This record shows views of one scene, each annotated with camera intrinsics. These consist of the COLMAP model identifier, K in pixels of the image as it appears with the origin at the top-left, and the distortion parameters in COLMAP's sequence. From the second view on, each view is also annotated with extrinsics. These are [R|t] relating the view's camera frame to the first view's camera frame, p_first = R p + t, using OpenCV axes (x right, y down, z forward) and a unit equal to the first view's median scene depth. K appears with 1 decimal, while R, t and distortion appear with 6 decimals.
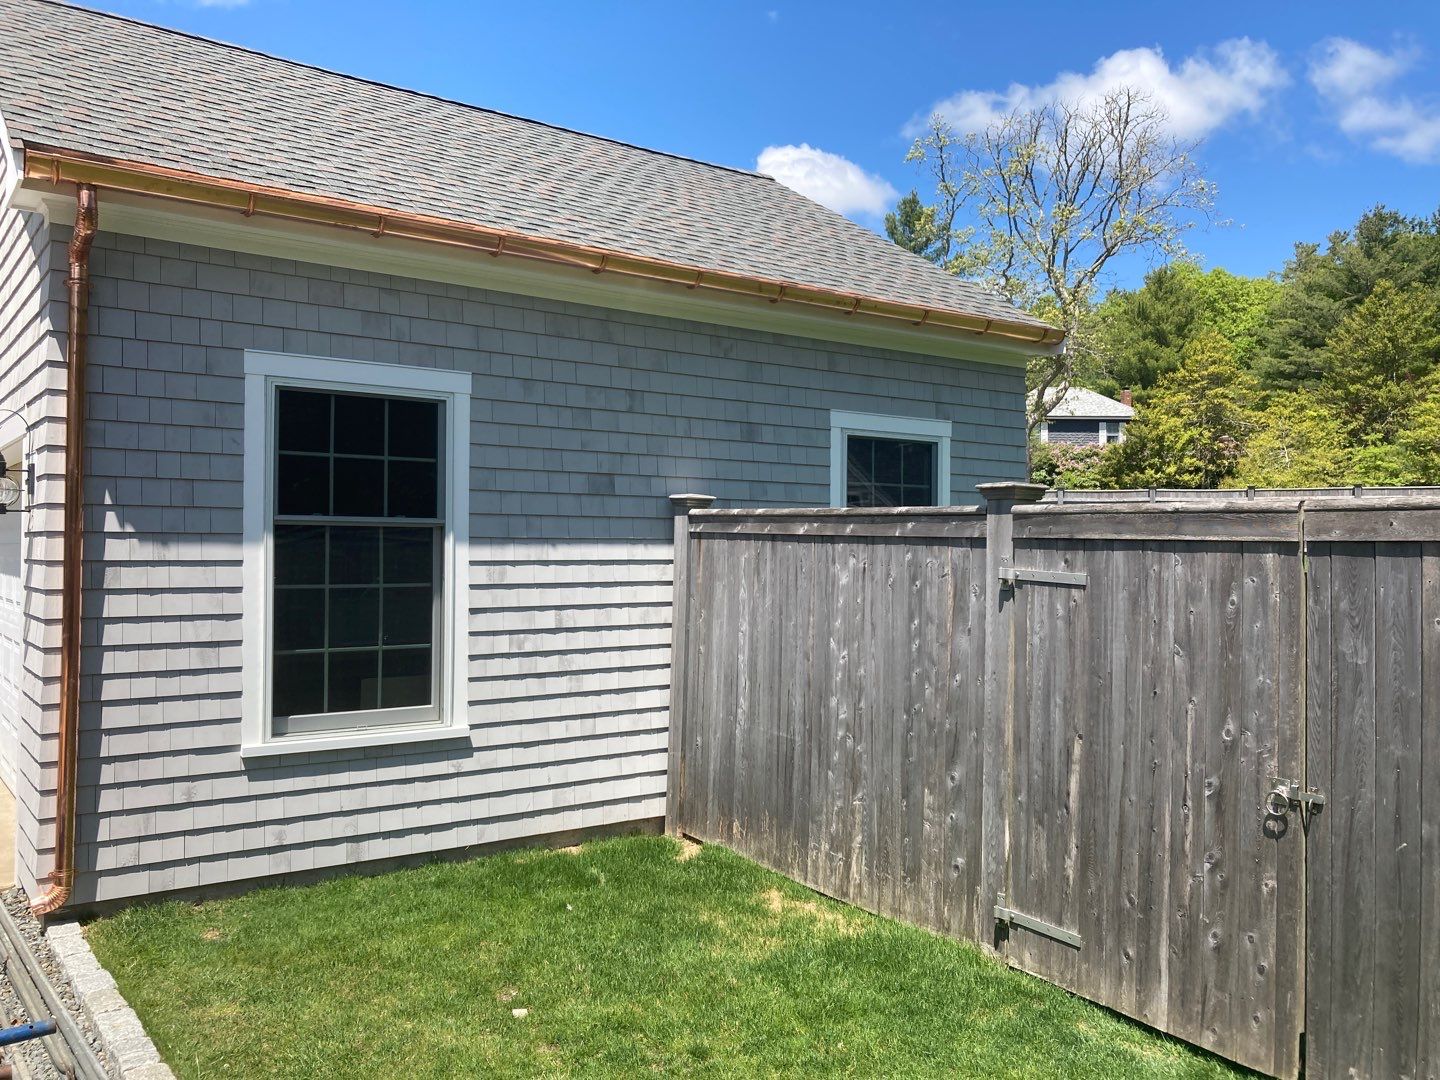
lens RADIAL K [[1174.8, 0, 694.7], [0, 1174.8, 525.1], [0, 0, 1]] dist [0.083685, -0.157722]
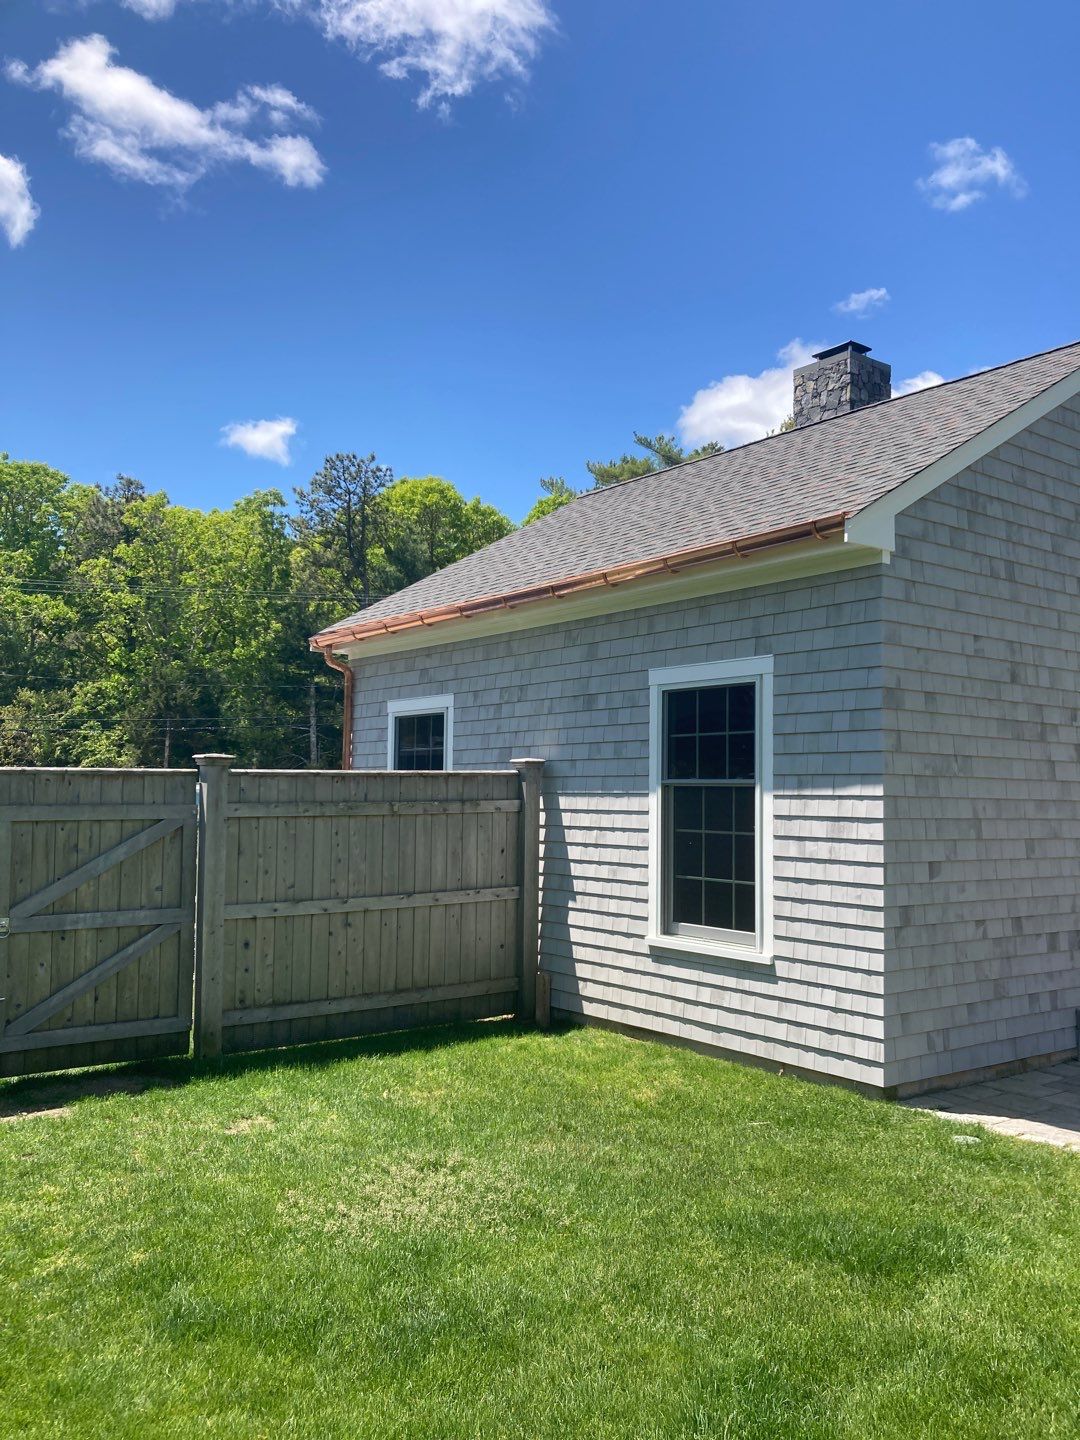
lens RADIAL K [[1174.8, 0, 537.0], [0, 1174.8, 676.3], [0, 0, 1]] dist [0.083685, -0.157722]
pose [[0.026253, -0.111048, -0.993468, 1.350049], [0.013126, 0.993763, -0.110734, 0.028974], [0.999569, -0.010133, 0.027547, 0.997072]]
